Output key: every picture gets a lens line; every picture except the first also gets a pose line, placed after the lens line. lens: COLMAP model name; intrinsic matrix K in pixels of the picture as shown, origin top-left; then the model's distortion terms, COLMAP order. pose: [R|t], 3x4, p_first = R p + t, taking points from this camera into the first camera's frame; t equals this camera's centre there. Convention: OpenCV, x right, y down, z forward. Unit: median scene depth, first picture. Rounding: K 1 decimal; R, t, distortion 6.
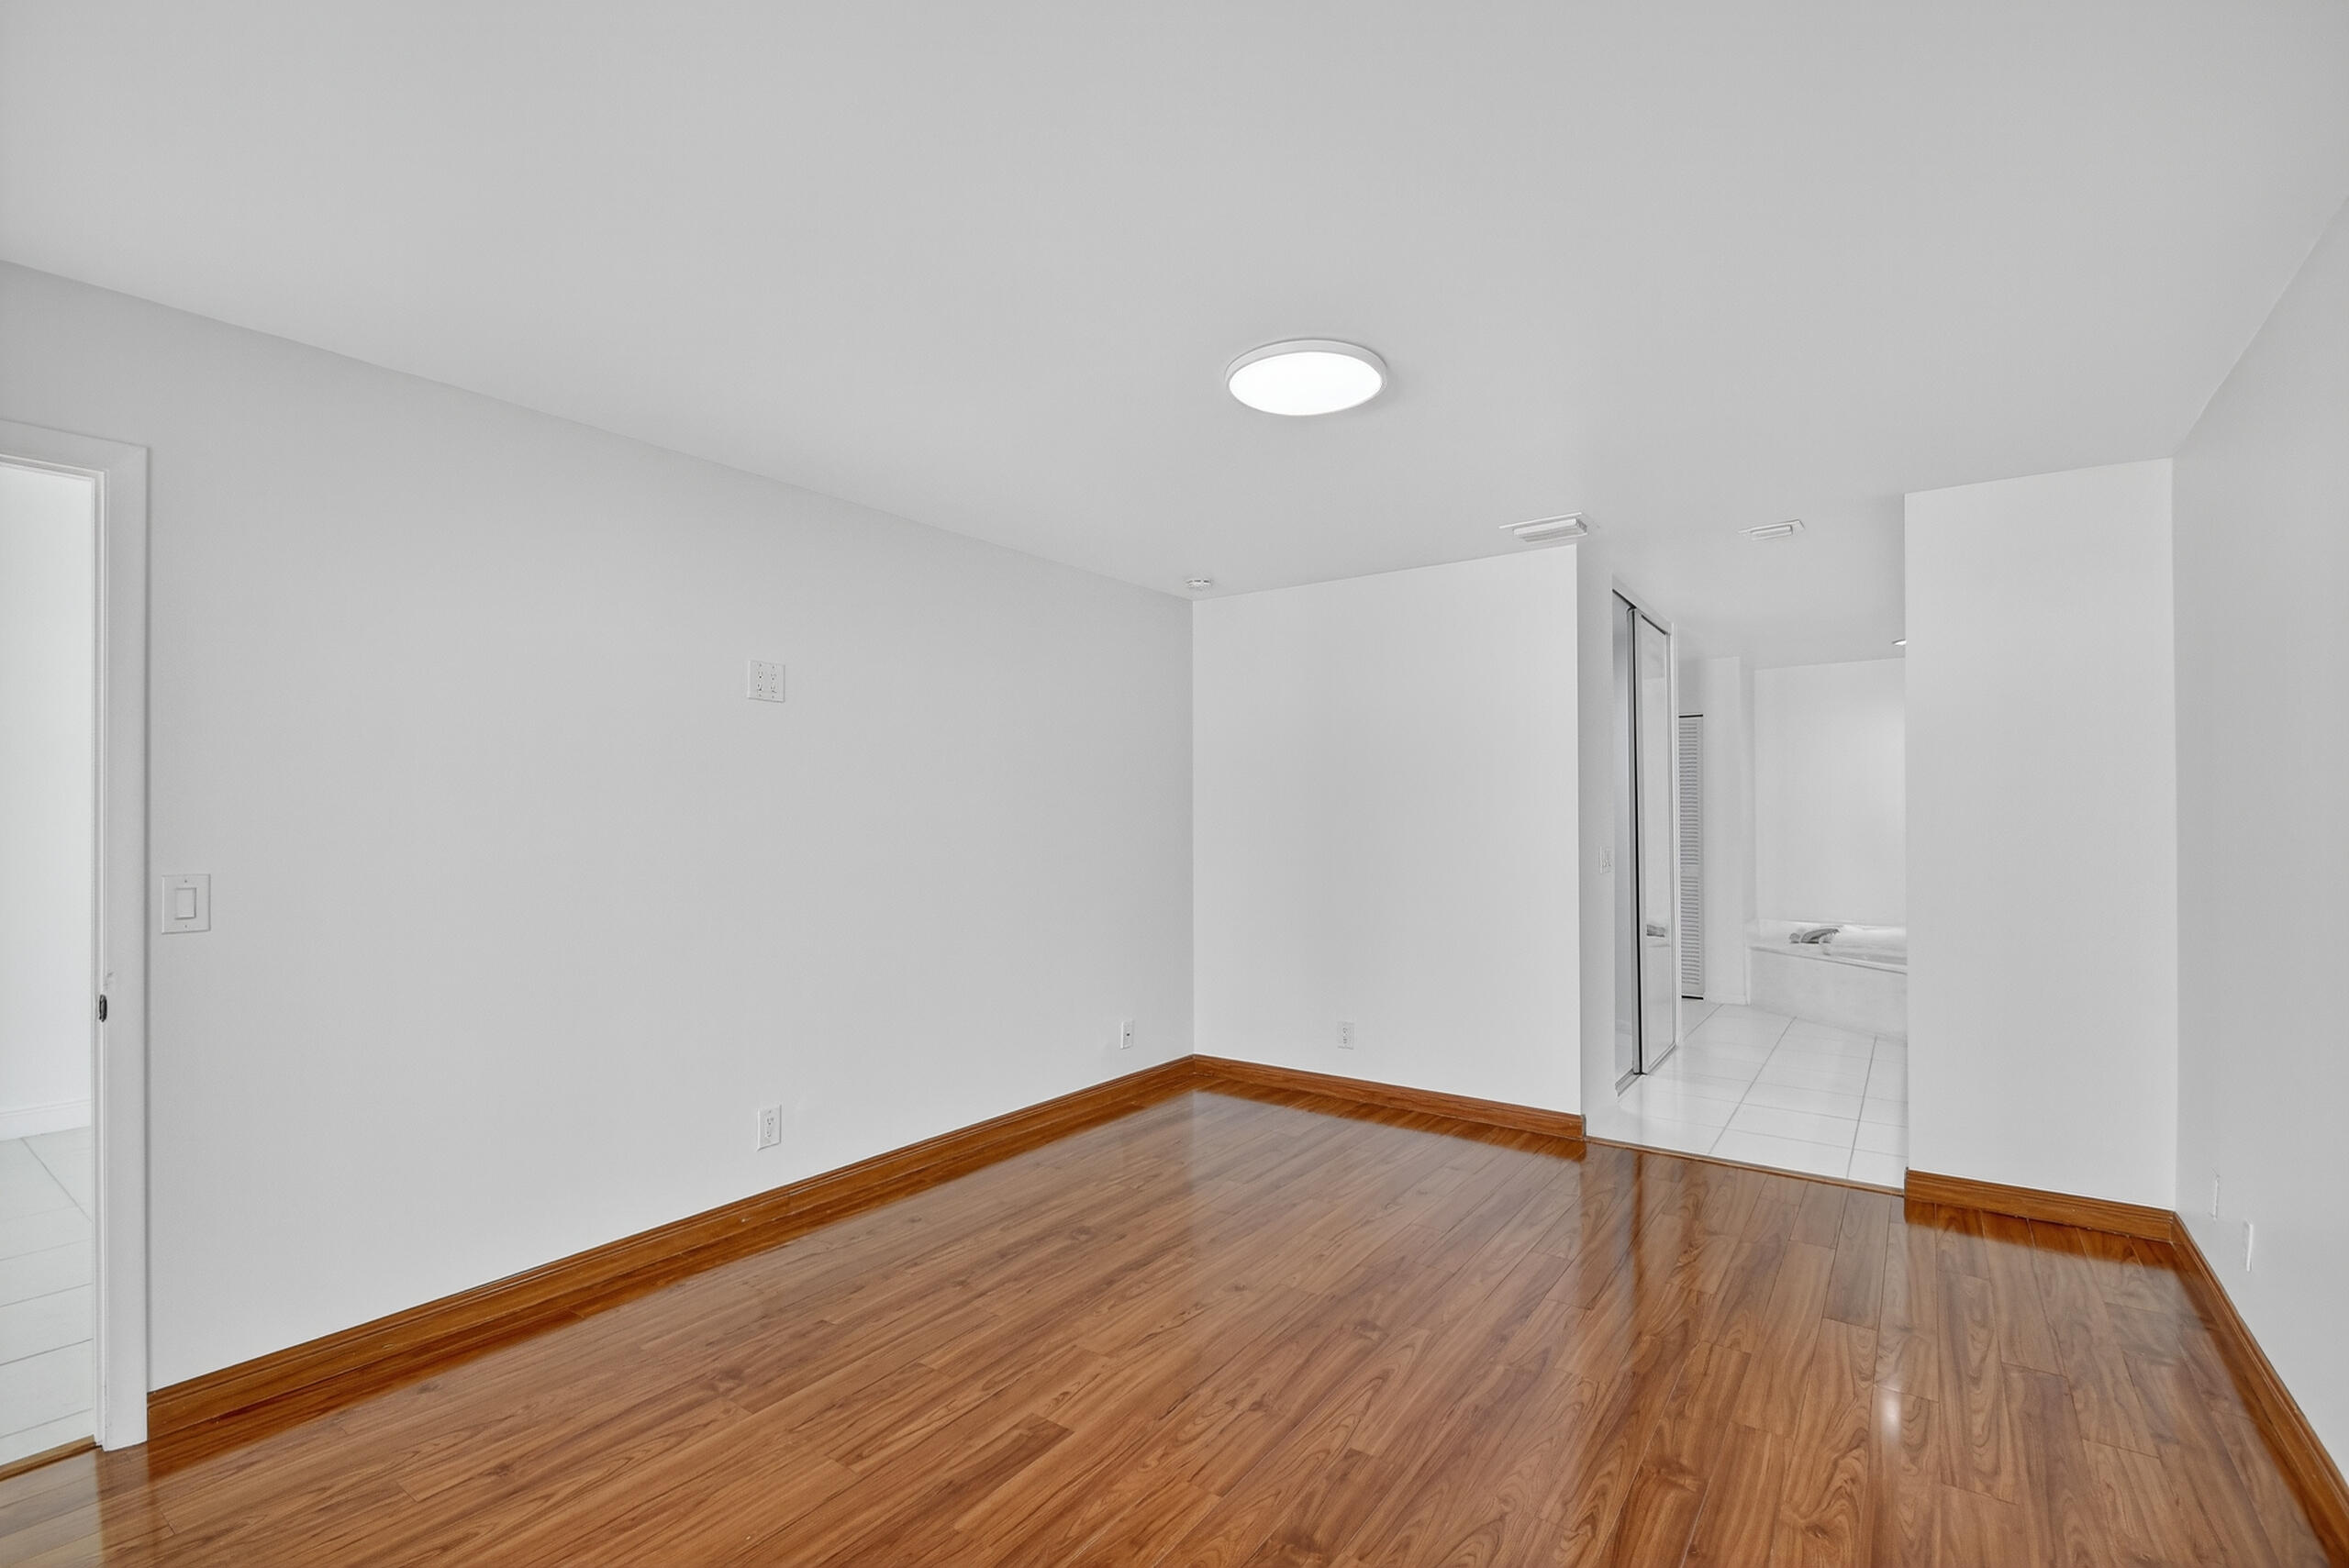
lens RADIAL K [[1031.7, 0, 1177.1], [0, 1031.7, 814.0], [0, 0, 1]] dist [0.017638, -0.017465]
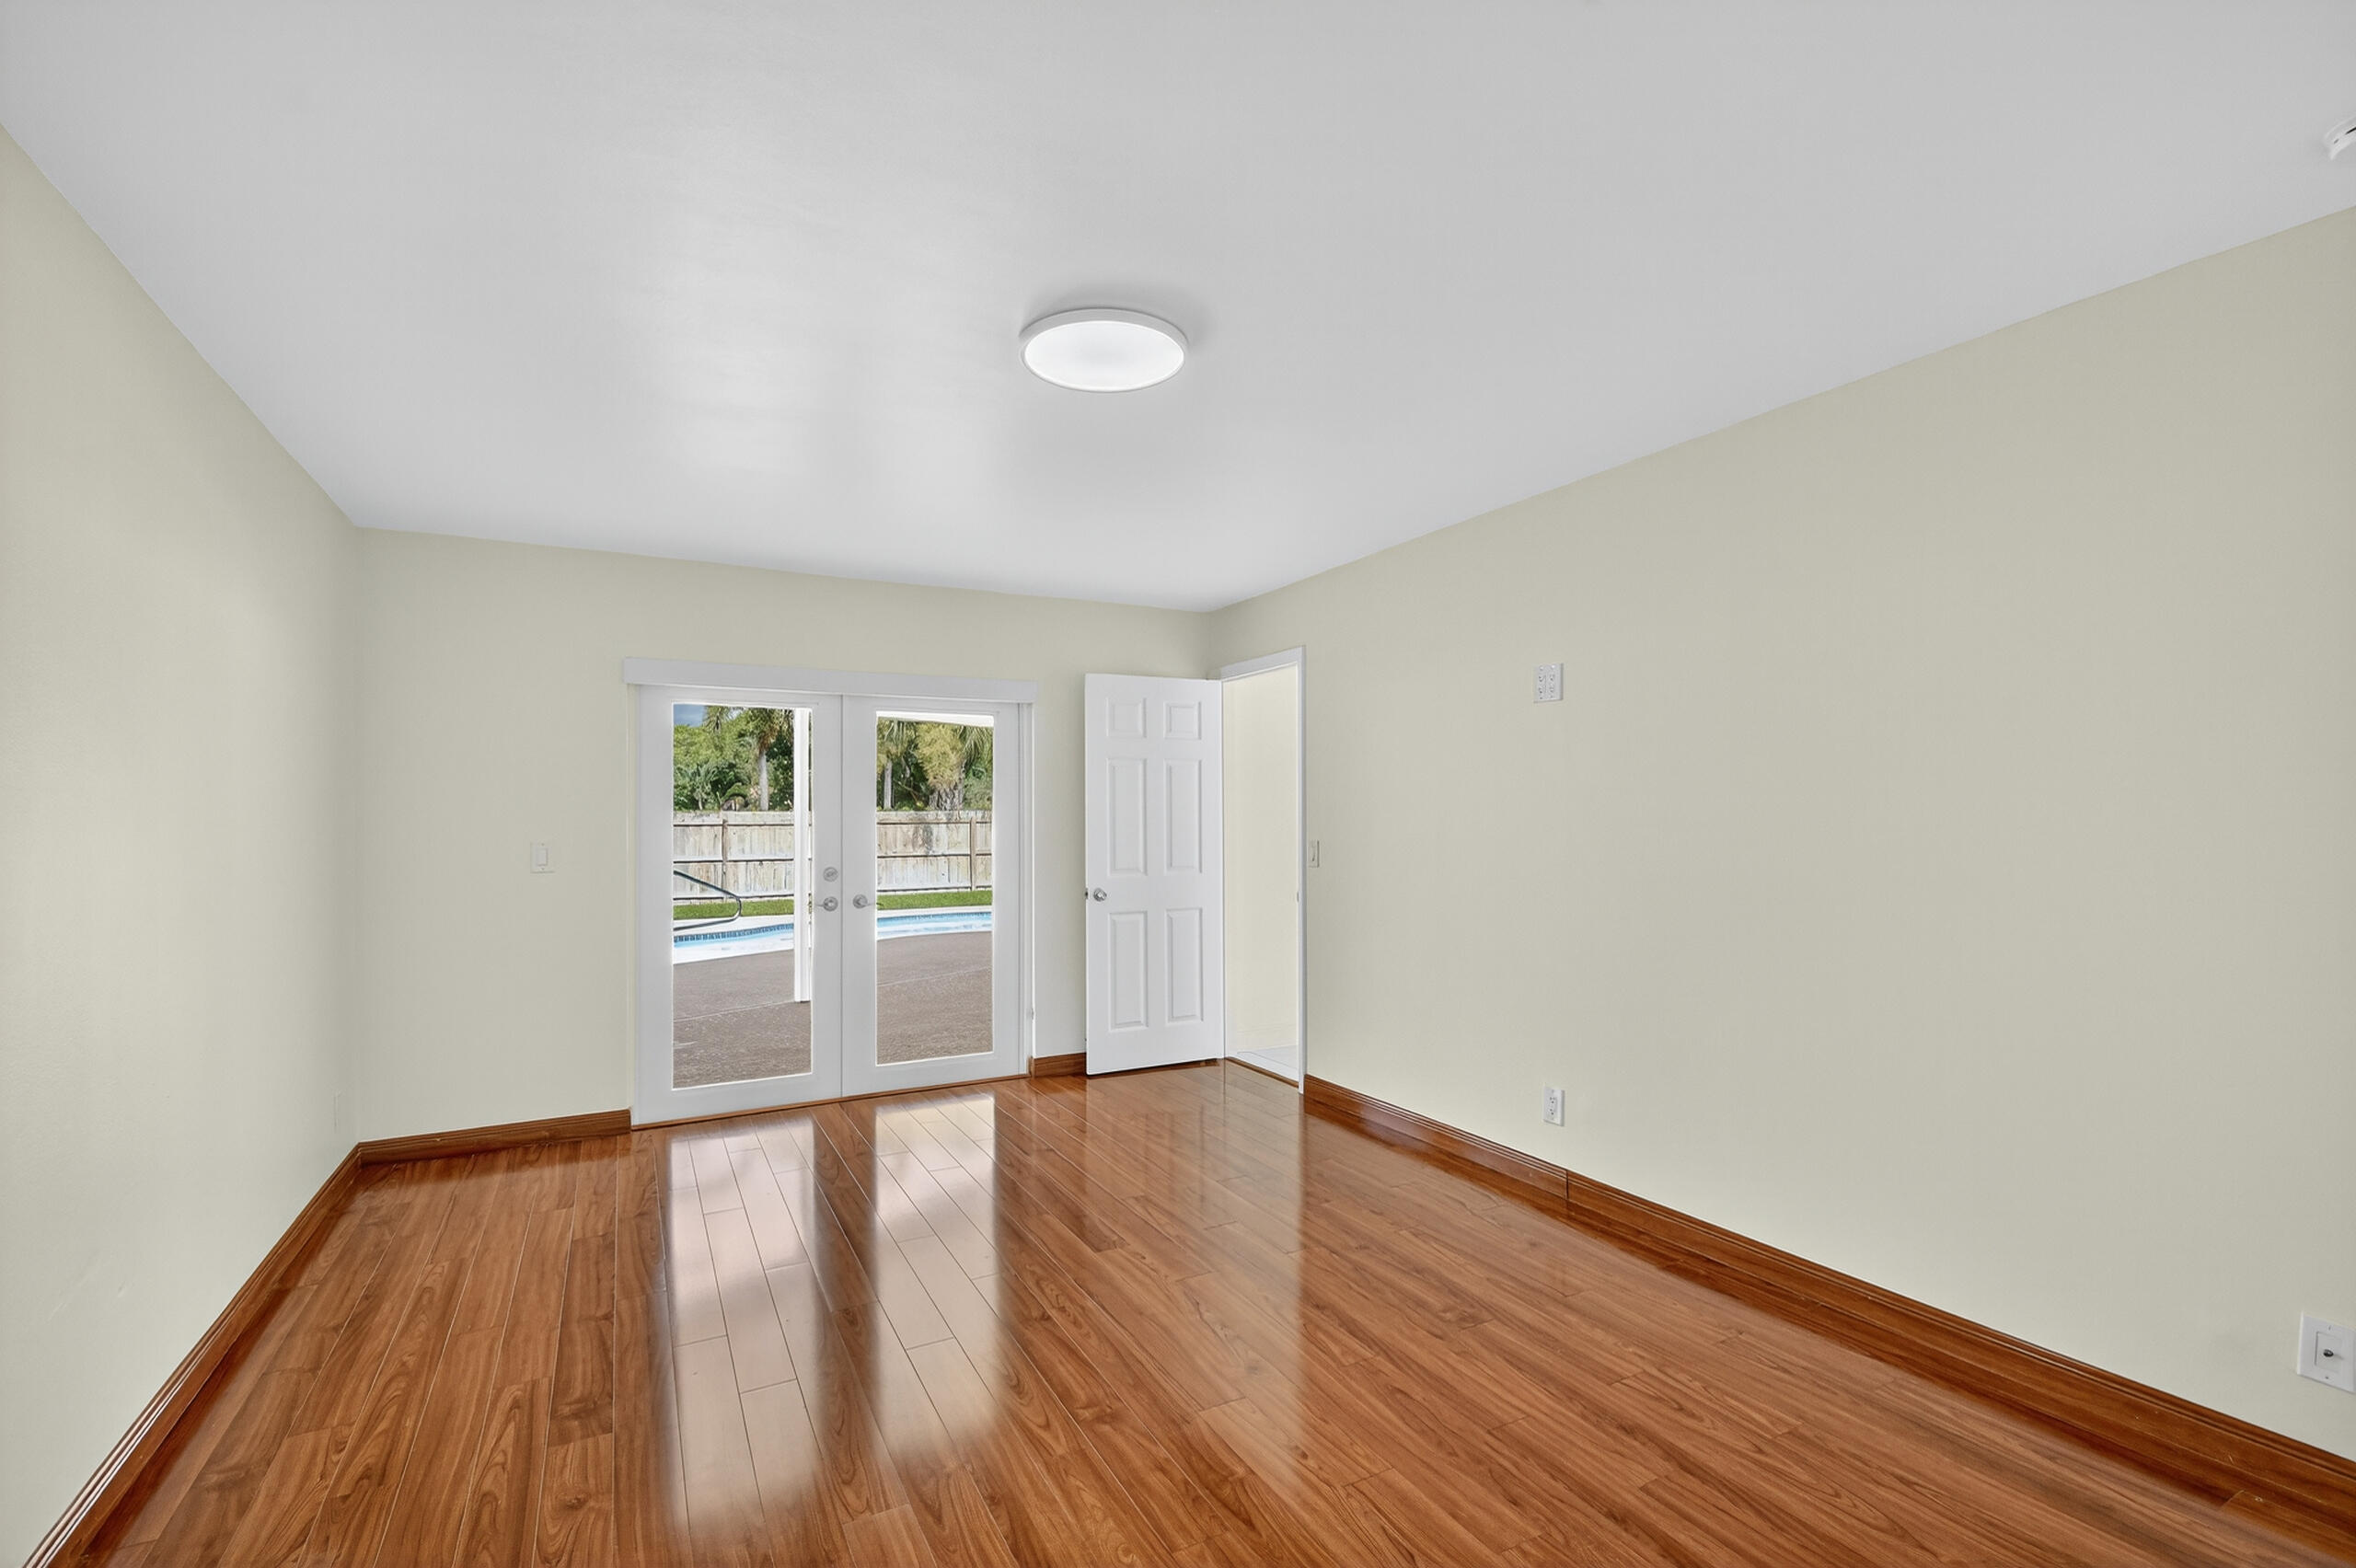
lens RADIAL K [[1035.0, 0, 1183.5], [0, 1035.0, 812.7], [0, 0, 1]] dist [0.016286, -0.016330]
pose [[-0.434319, 0.004070, -0.900750, 0.774647], [0.007789, 0.999969, 0.000763, 0.001284], [0.900725, -0.006685, -0.434338, 1.204252]]
